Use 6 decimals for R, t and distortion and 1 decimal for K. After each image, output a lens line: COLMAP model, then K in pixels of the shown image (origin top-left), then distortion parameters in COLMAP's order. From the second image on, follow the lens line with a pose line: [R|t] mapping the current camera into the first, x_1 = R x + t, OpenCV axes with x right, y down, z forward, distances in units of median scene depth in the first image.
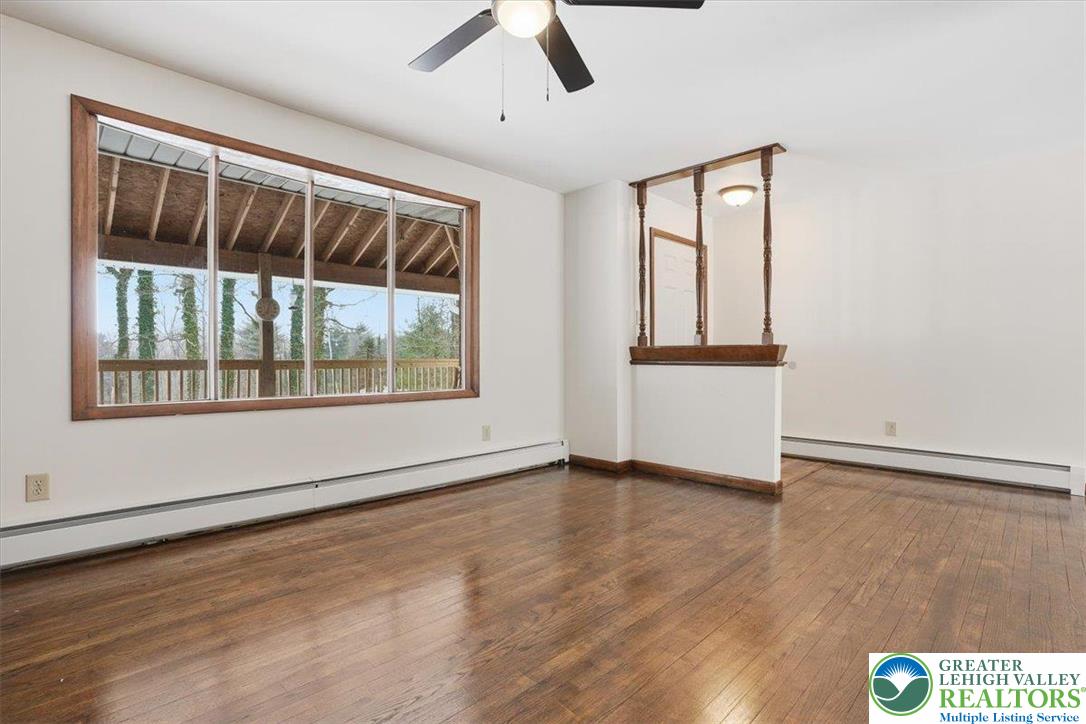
lens RADIAL K [[508.5, 0, 544.5], [0, 508.5, 354.8], [0, 0, 1]] dist [-0.033994, 0.000715]
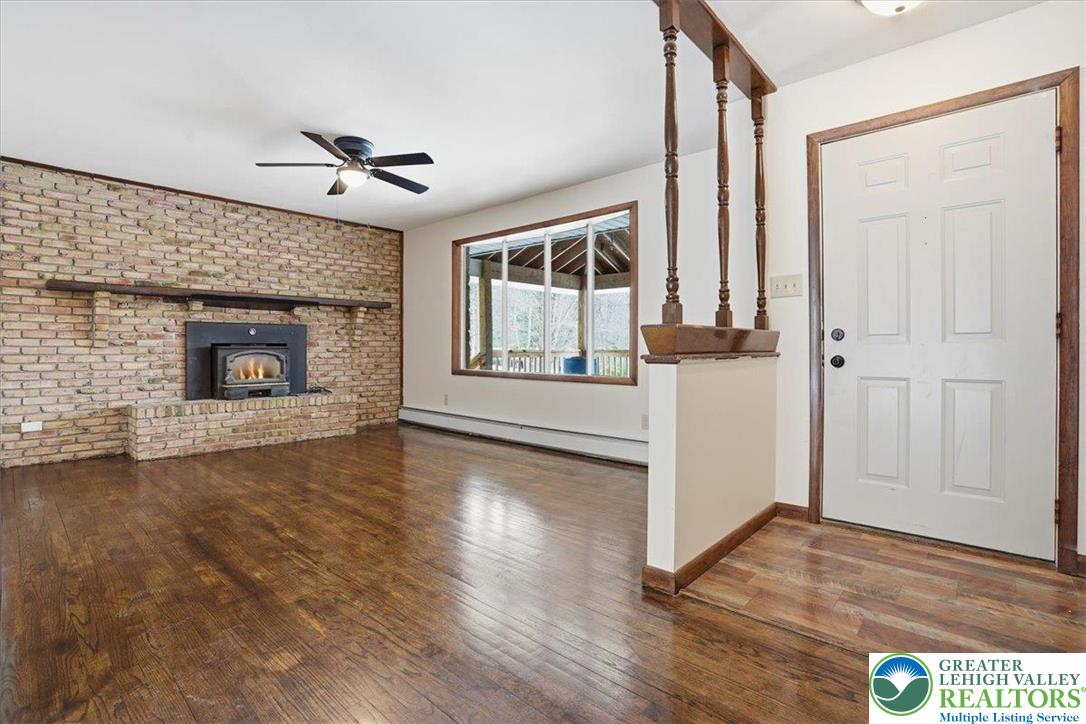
lens RADIAL K [[508.5, 0, 544.5], [0, 508.5, 354.8], [0, 0, 1]] dist [-0.033994, 0.000715]
pose [[0.046270, 0.013152, -0.998842, 1.127983], [0.014179, 0.999804, 0.013822, -0.000669], [0.998828, -0.014803, 0.046075, 0.940477]]
